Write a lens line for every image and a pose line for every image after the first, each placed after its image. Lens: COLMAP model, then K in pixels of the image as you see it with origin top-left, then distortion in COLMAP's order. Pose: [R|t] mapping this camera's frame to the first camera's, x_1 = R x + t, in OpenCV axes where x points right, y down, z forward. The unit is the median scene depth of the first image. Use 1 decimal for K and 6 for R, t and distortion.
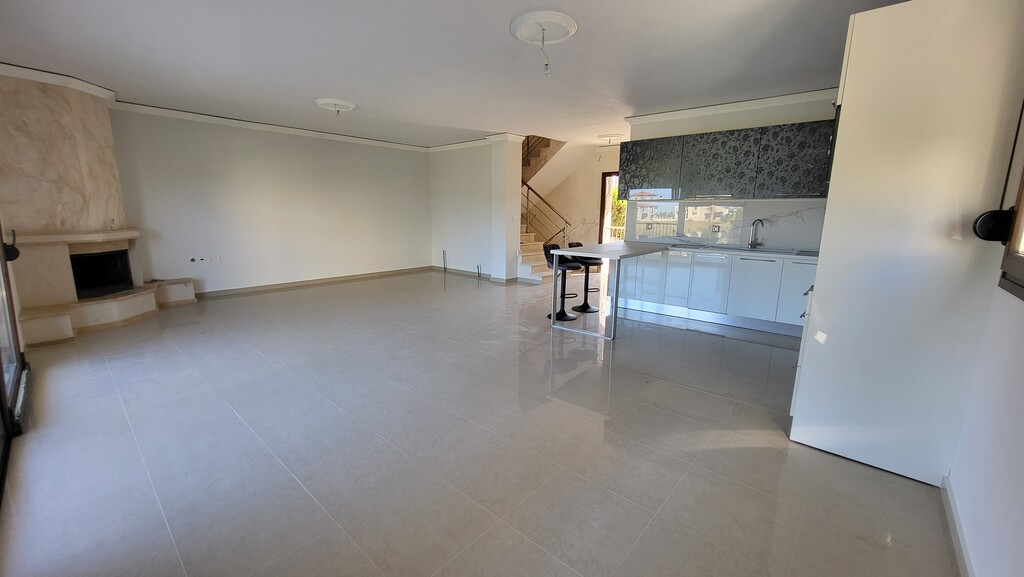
lens RADIAL K [[403.5, 0, 529.9], [0, 403.5, 287.5], [0, 0, 1]] dist [-0.002099, -0.000612]
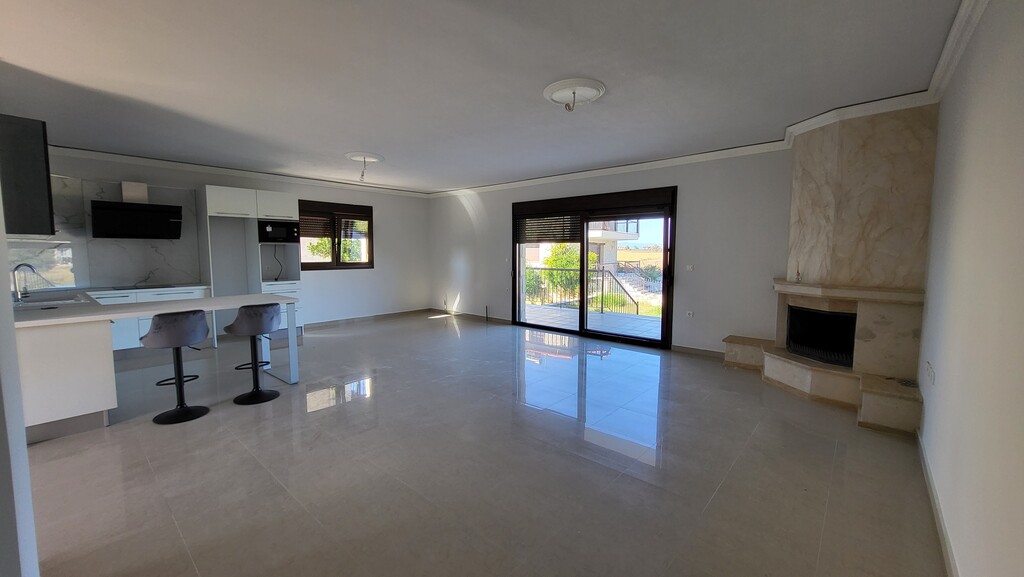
lens RADIAL K [[403.5, 0, 507.8], [0, 403.5, 289.2], [0, 0, 1]] dist [-0.002099, -0.000612]
pose [[-0.999357, -0.018580, 0.030658, -0.445190], [-0.009831, 0.964462, 0.264037, -0.354285], [-0.034474, 0.263566, -0.964025, 1.867351]]
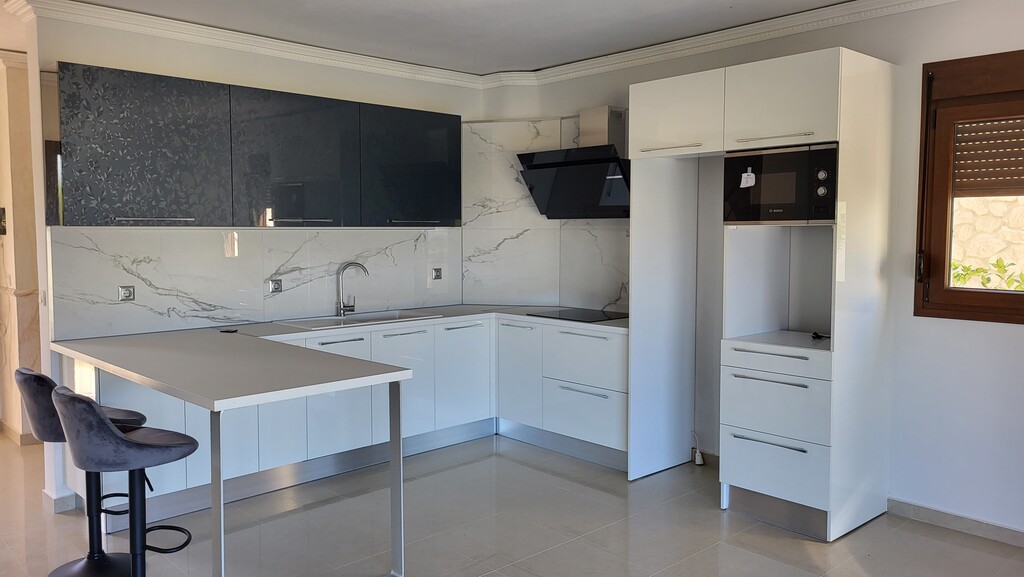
lens RADIAL K [[785.2, 0, 508.3], [0, 785.2, 270.2], [0, 0, 1]] dist [0.031958, -0.002306]
pose [[0.124964, -0.062504, 0.990190, -0.494041], [0.172269, 0.984222, 0.040386, -0.170395], [-0.977091, 0.165532, 0.133760, 0.715640]]
